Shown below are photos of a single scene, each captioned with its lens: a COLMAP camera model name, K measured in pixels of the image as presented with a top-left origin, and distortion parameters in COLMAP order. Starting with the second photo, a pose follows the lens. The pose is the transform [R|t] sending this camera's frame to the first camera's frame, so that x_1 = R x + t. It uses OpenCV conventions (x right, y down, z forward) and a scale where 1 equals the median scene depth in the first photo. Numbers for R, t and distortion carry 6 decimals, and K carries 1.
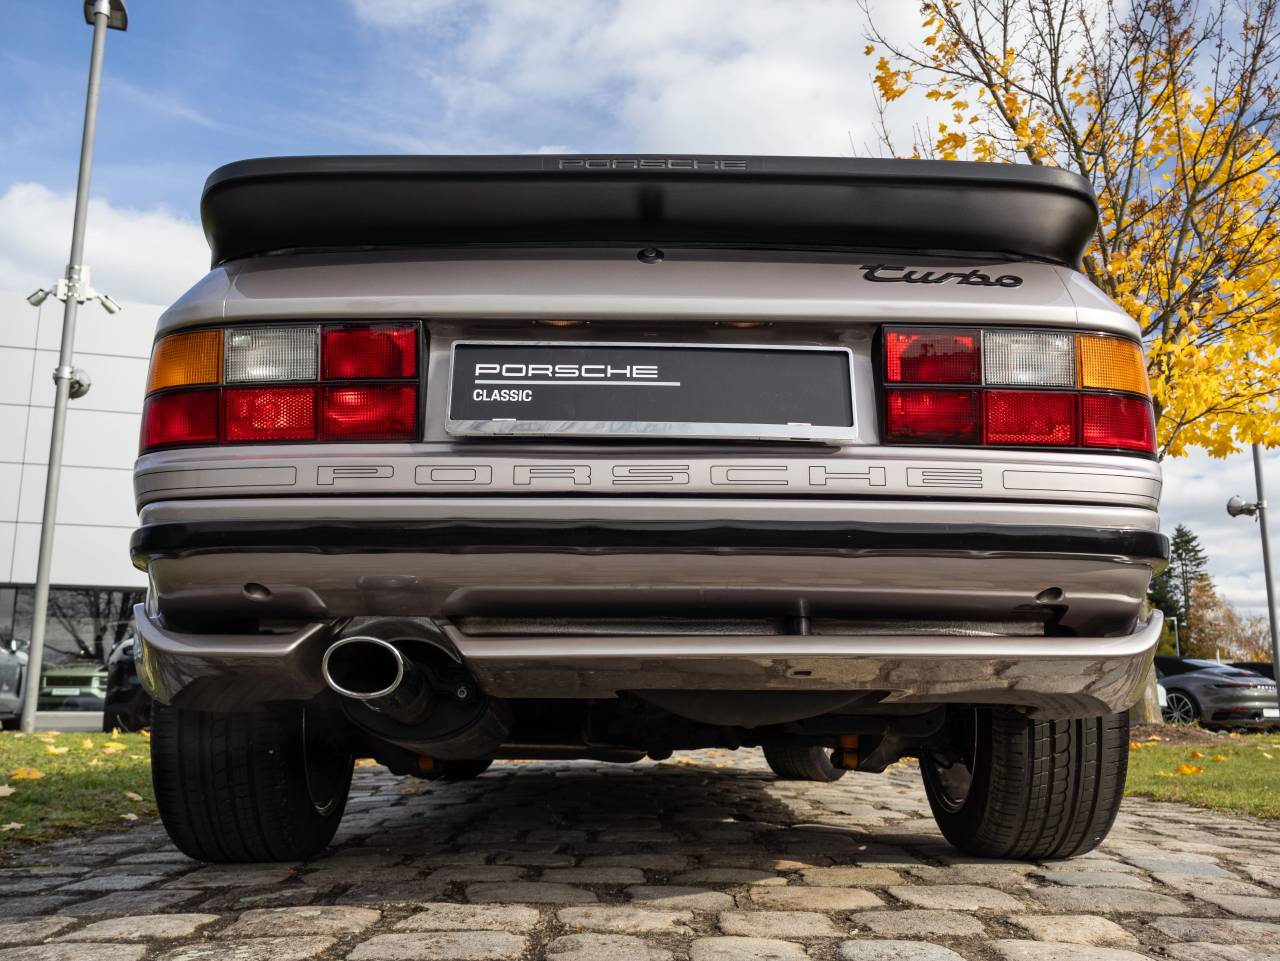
lens RADIAL K [[1171.6, 0, 610.1], [0, 1171.6, 474.8], [0, 0, 1]] dist [0.003041, -0.007194]
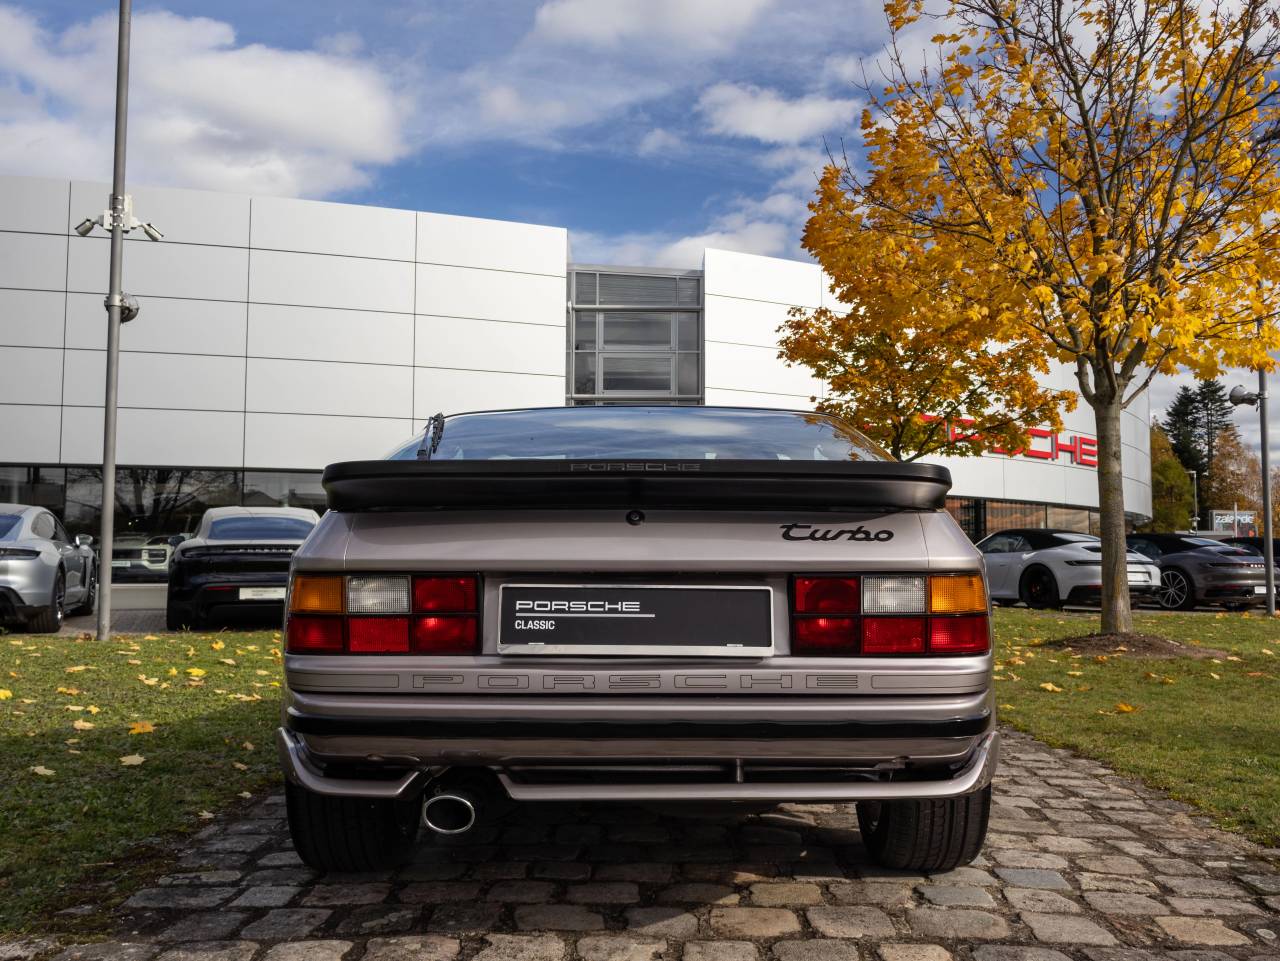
lens RADIAL K [[1165.8, 0, 606.8], [0, 1165.8, 471.9], [0, 0, 1]] dist [-0.002306, 0.004445]
pose [[0.999703, -0.005930, -0.023629, 0.030800], [0.008799, 0.992338, 0.123240, -0.387347], [0.022717, -0.123411, 0.992096, -0.384505]]
